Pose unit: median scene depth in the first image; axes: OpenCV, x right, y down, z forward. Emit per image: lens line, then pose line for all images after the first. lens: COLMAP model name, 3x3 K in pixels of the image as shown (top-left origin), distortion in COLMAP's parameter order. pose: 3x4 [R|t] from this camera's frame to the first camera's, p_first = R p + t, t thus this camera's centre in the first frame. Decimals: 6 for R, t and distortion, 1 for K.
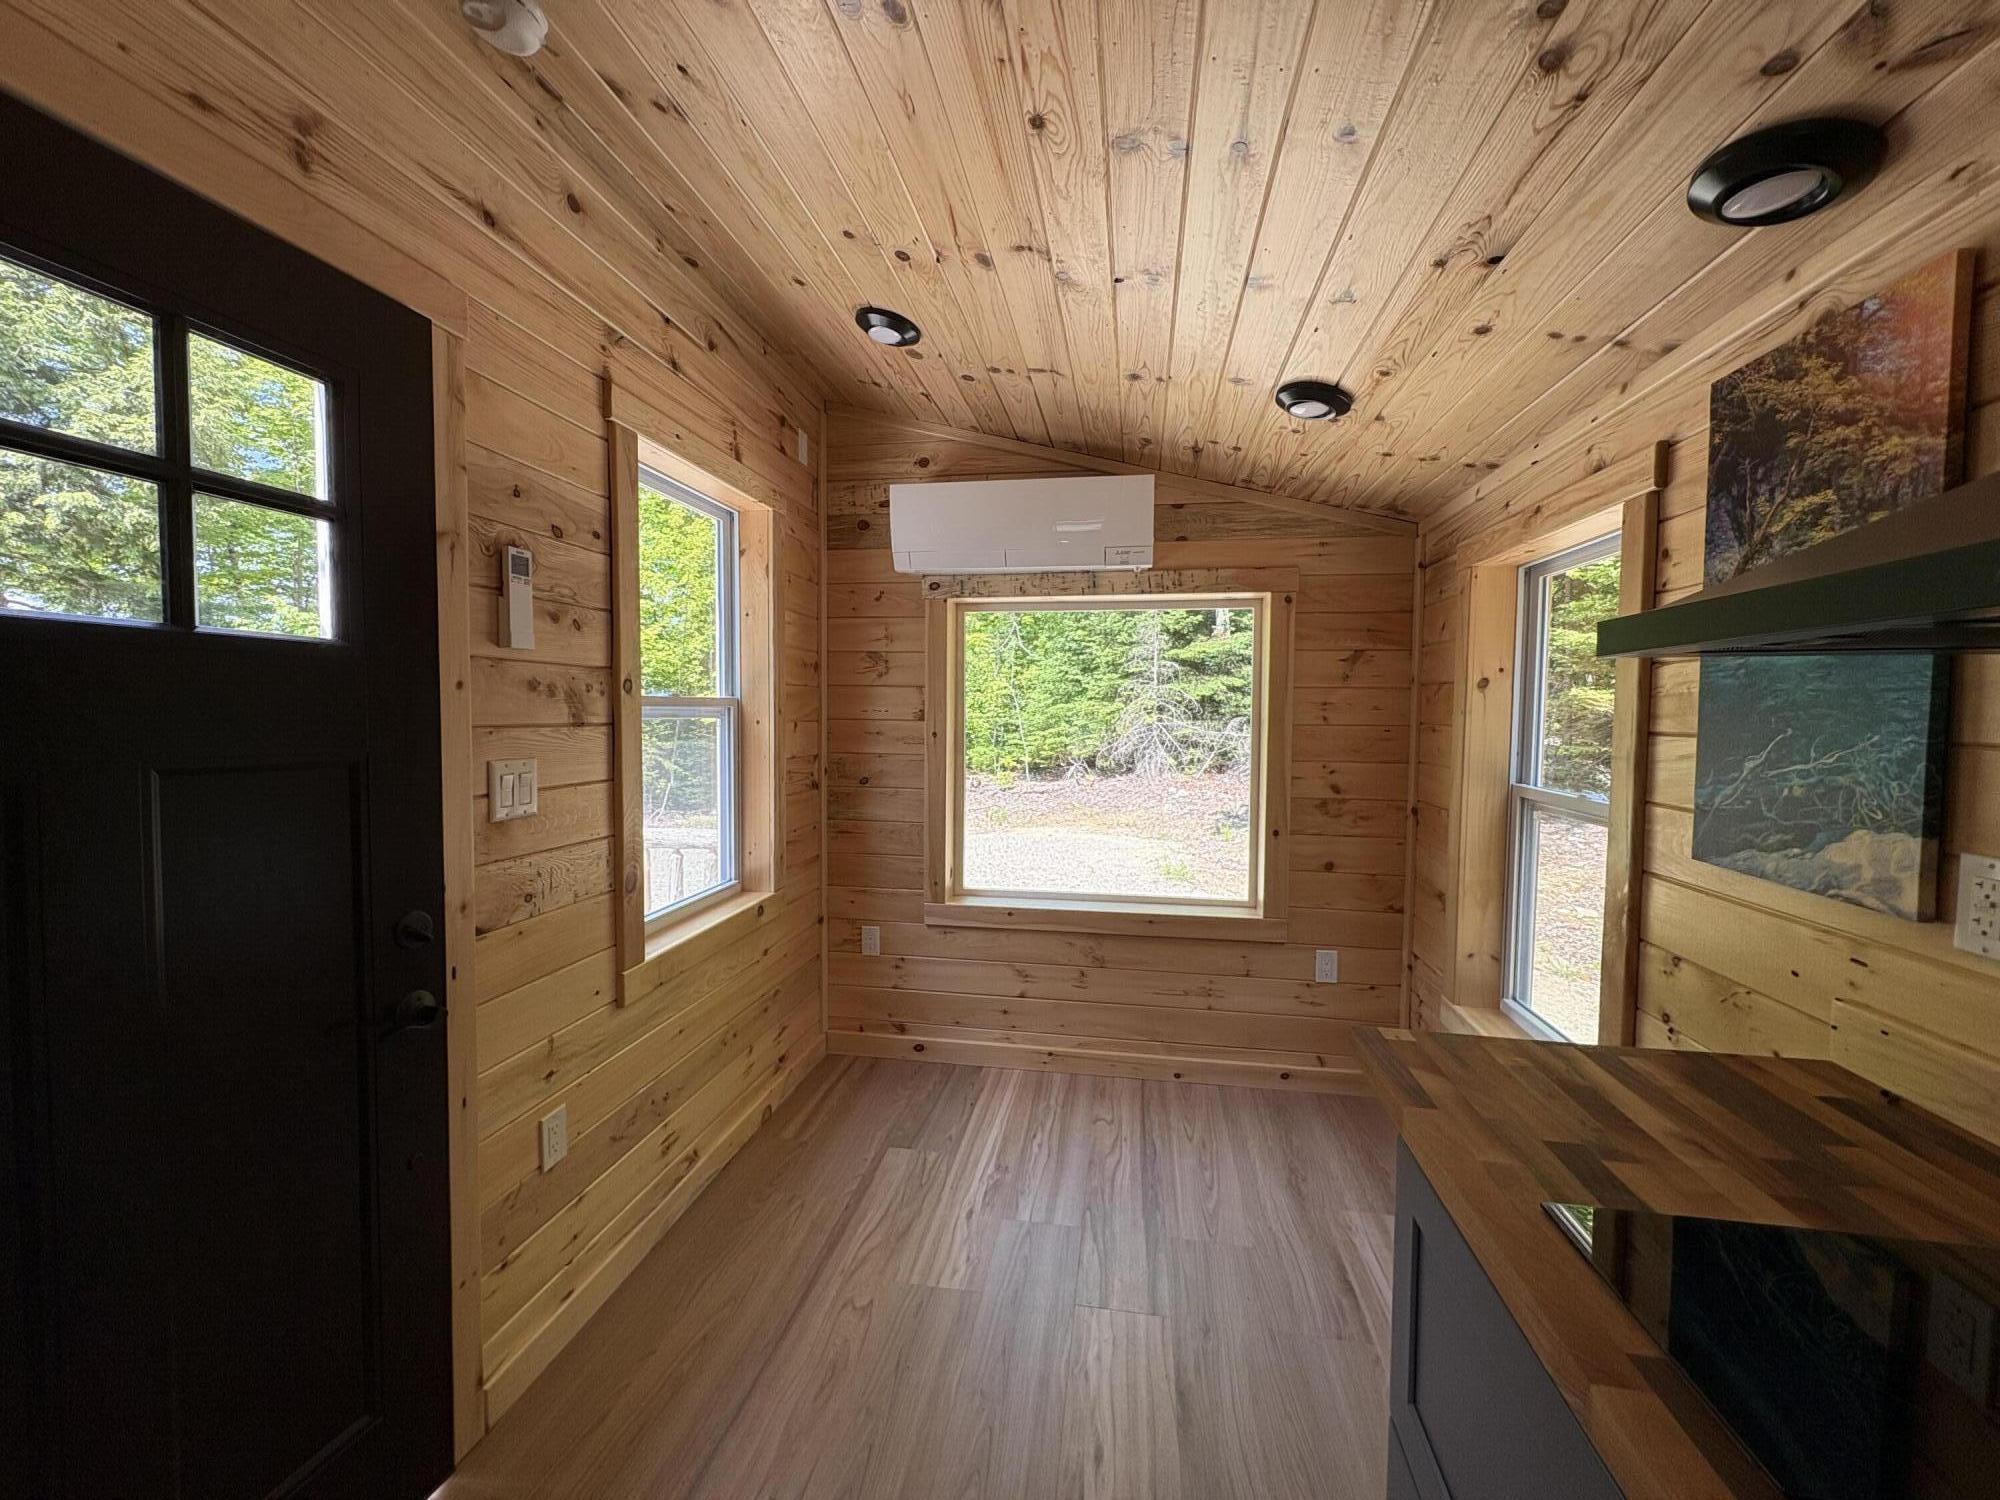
lens RADIAL K [[795.2, 0, 998.1], [0, 795.2, 745.6], [0, 0, 1]] dist [0.000621, 0.000001]
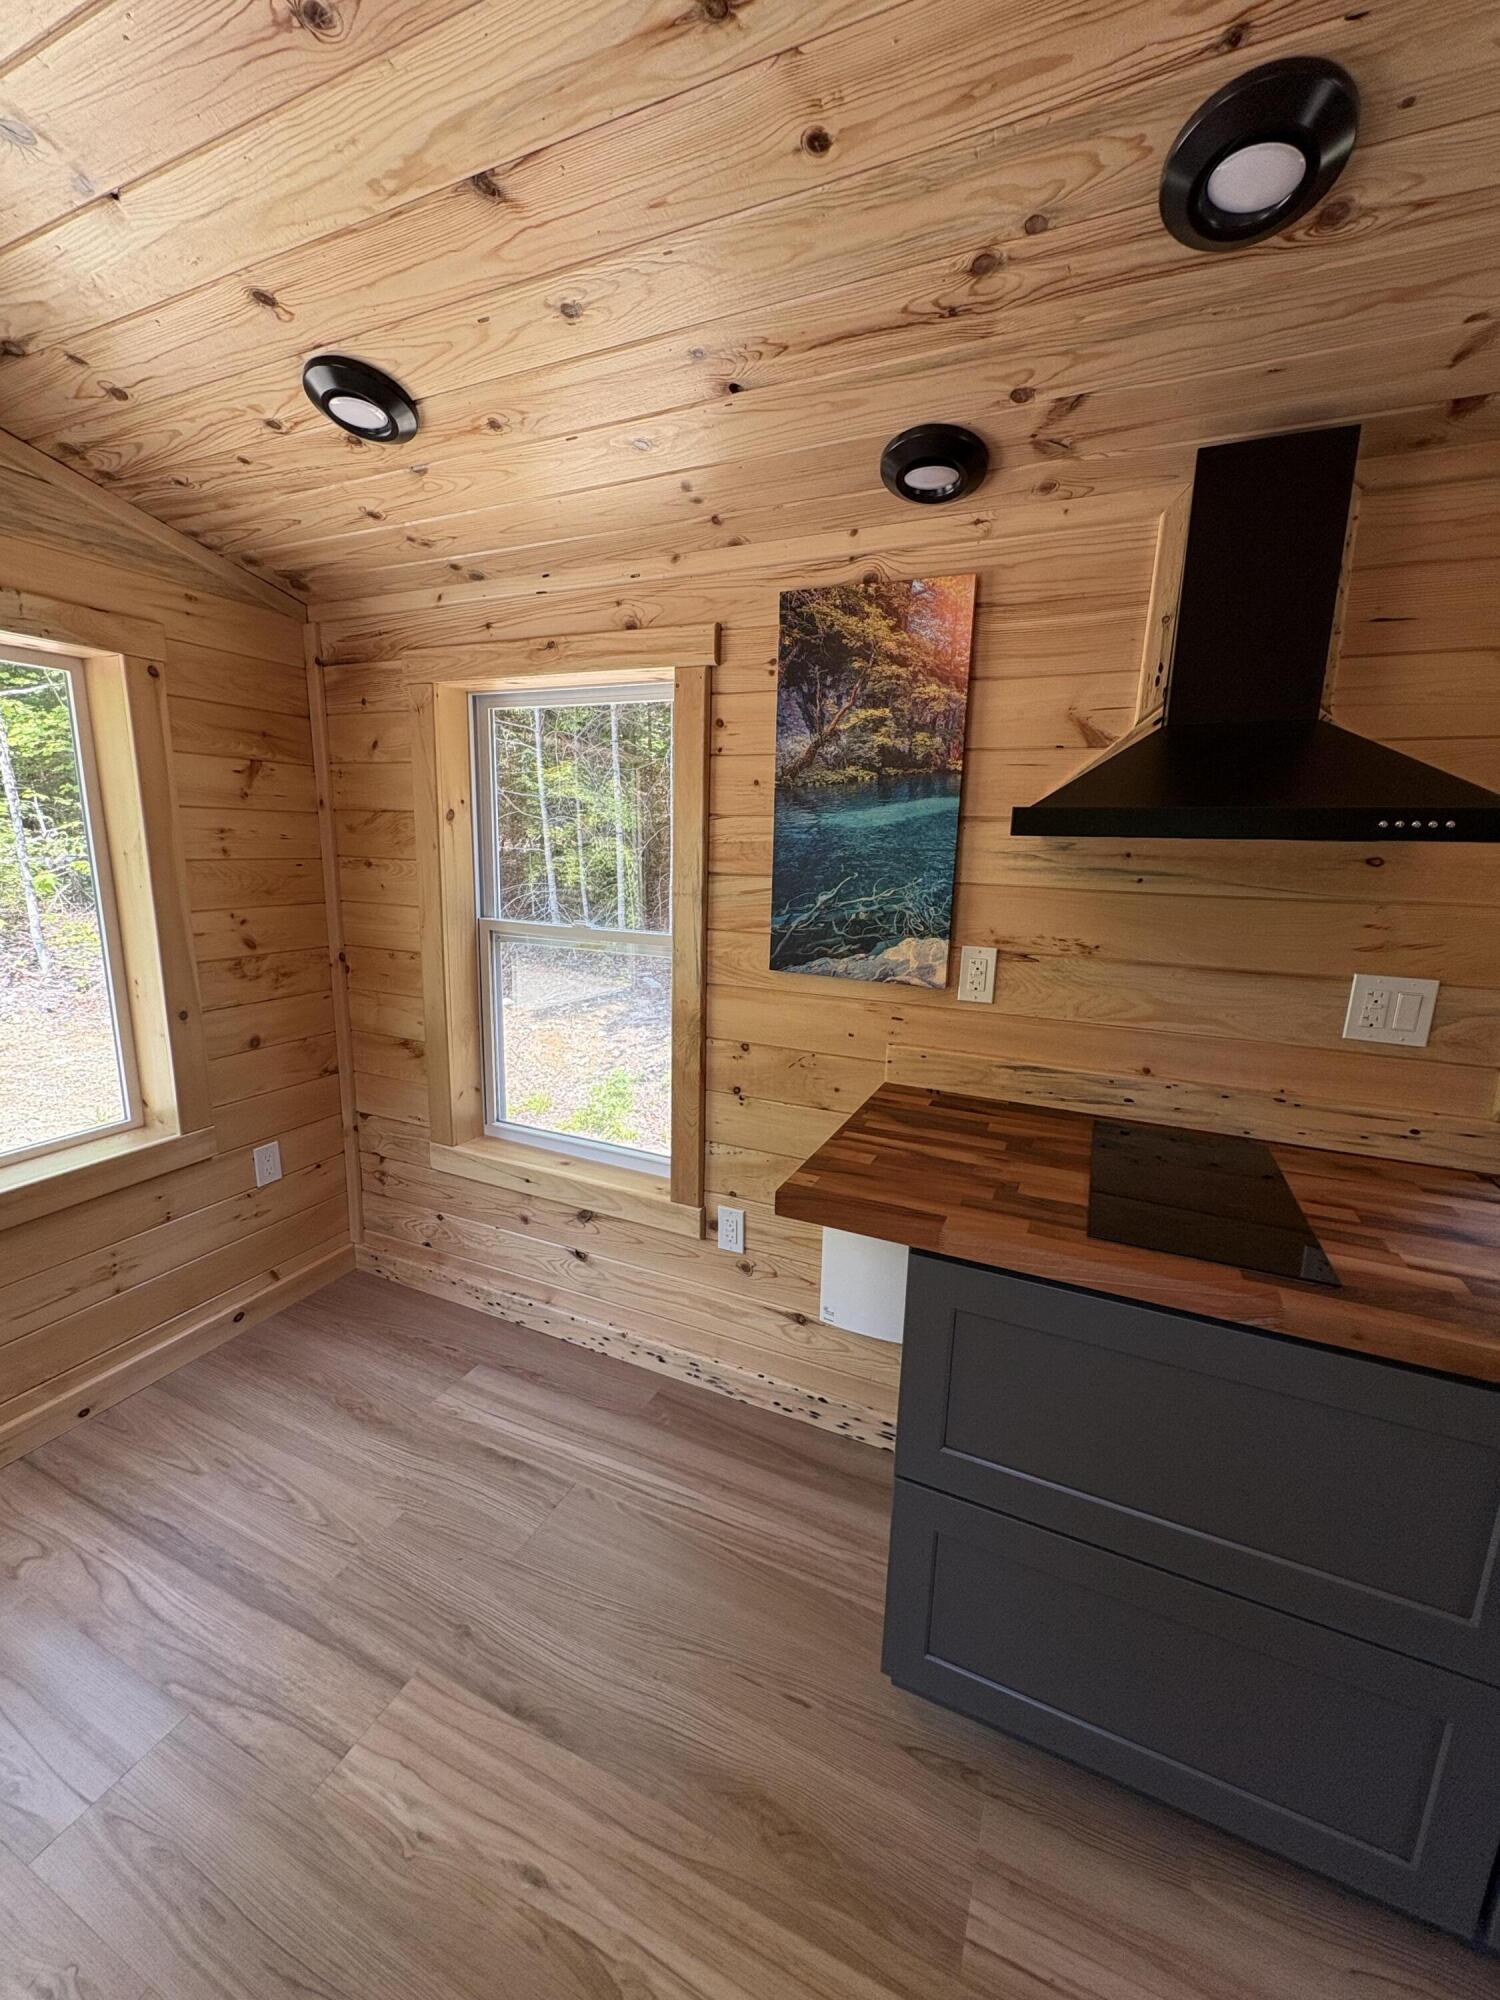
lens RADIAL K [[795.2, 0, 754.5], [0, 795.2, 997.3], [0, 0, 1]] dist [0.000621, 0.000001]
pose [[0.249497, -0.191081, 0.949336, -0.272412], [0.019138, 0.981120, 0.192449, -0.046142], [-0.968186, -0.029847, 0.248444, 0.459672]]
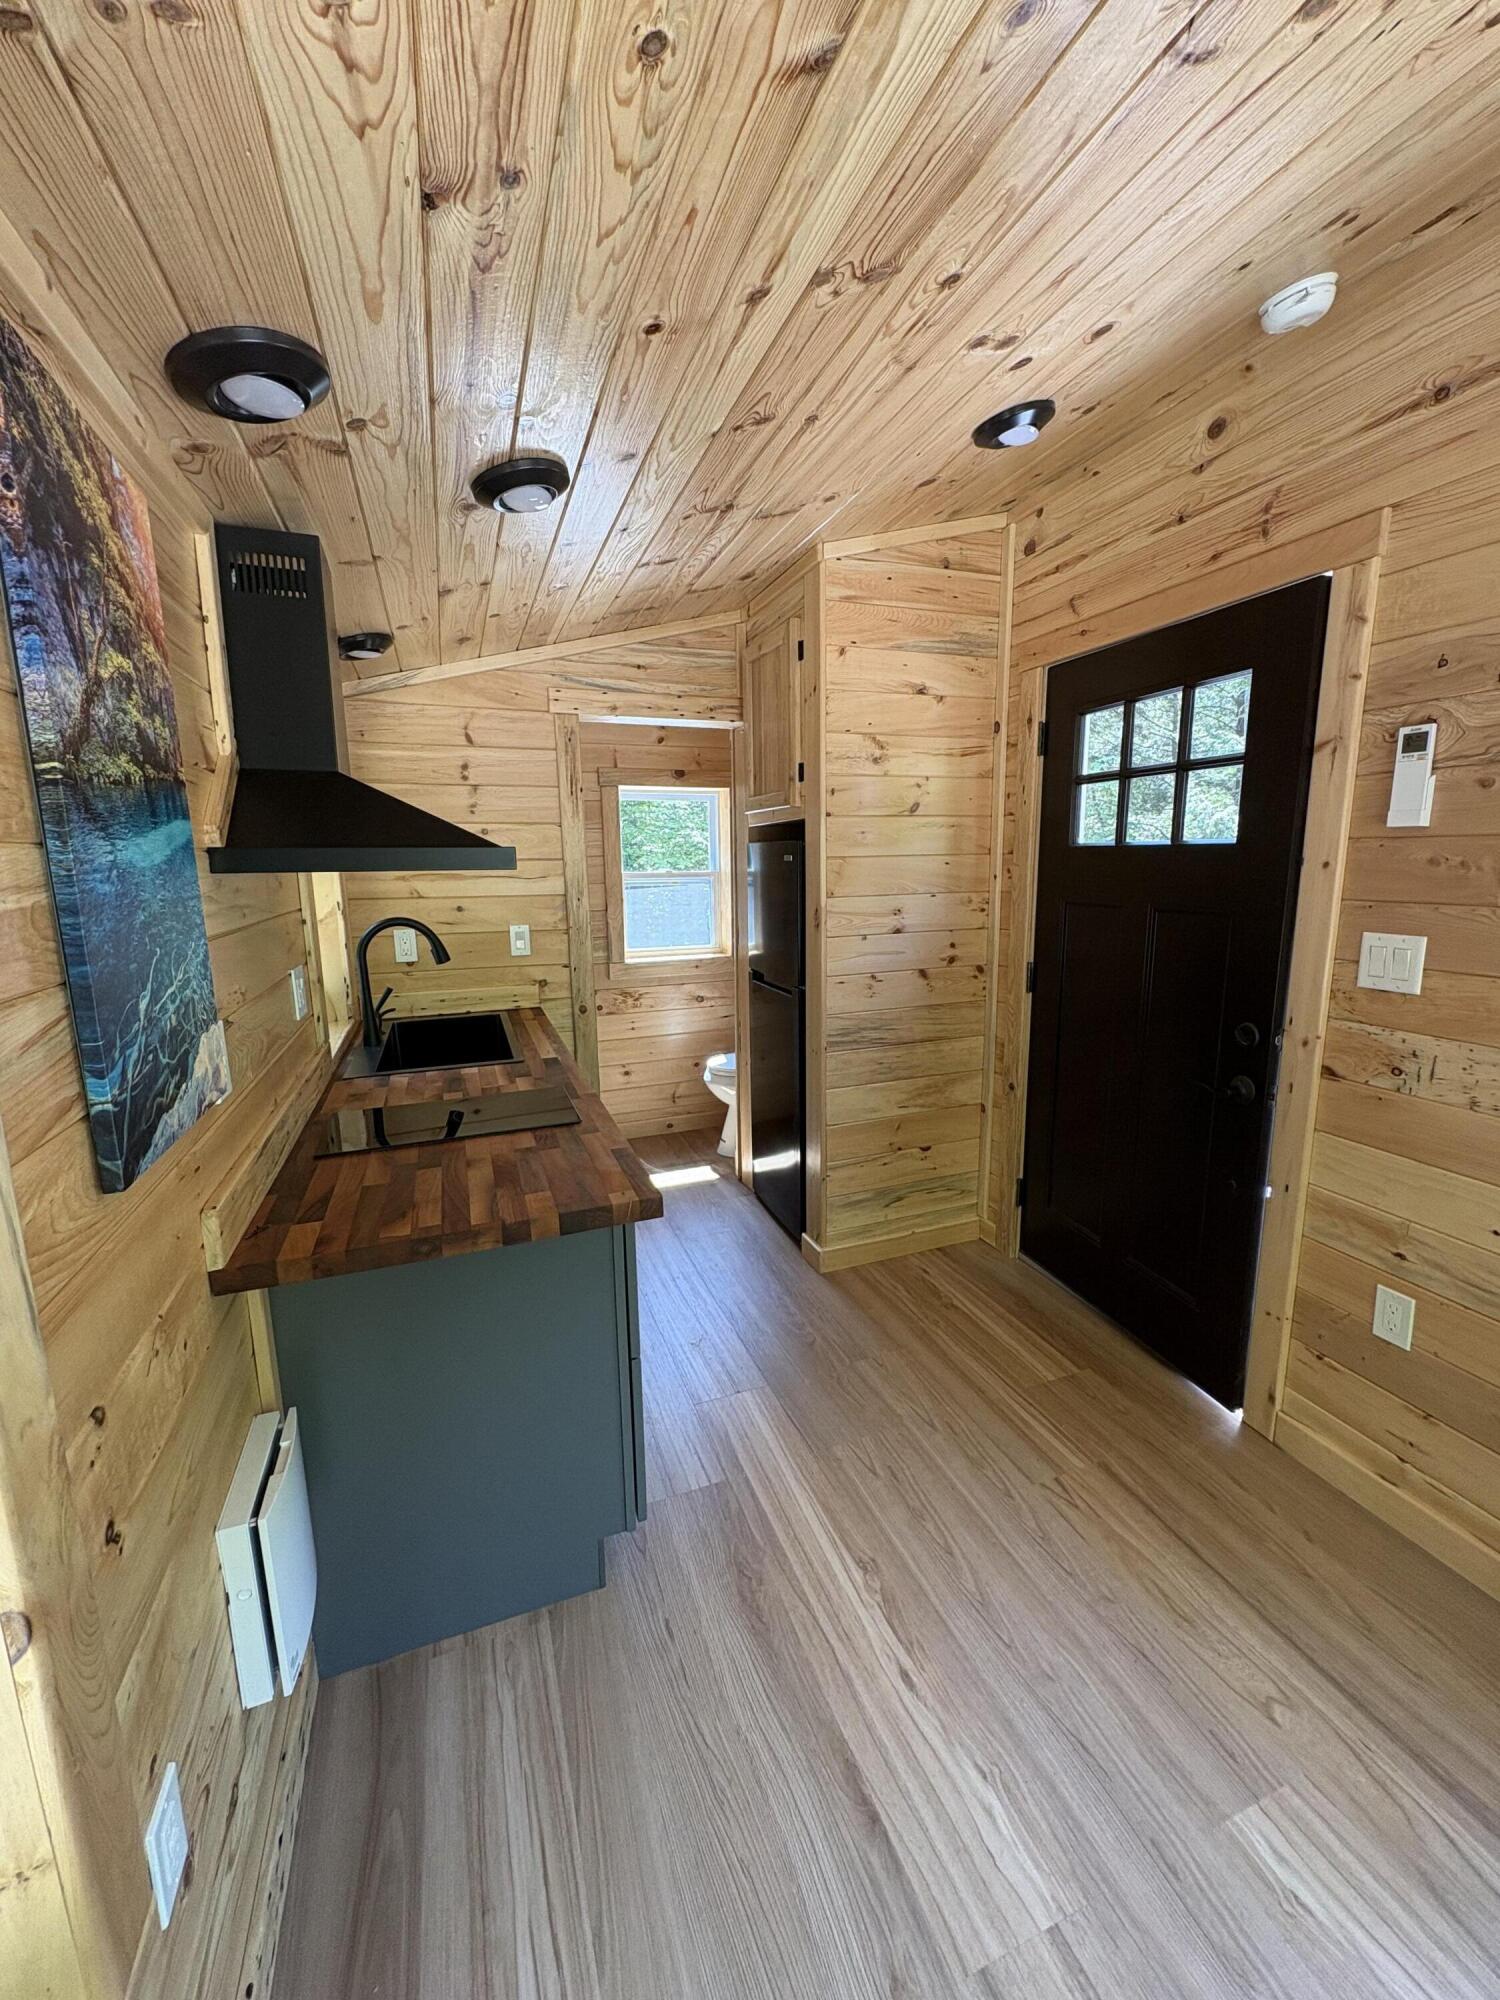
lens RADIAL K [[795.2, 0, 753.5], [0, 795.2, 996.8], [0, 0, 1]] dist [0.000621, 0.000001]
pose [[-0.861452, 0.093828, -0.499096, 0.499197], [-0.011856, 0.978800, 0.204474, -0.082182], [0.507701, 0.182062, -0.842077, 1.132838]]
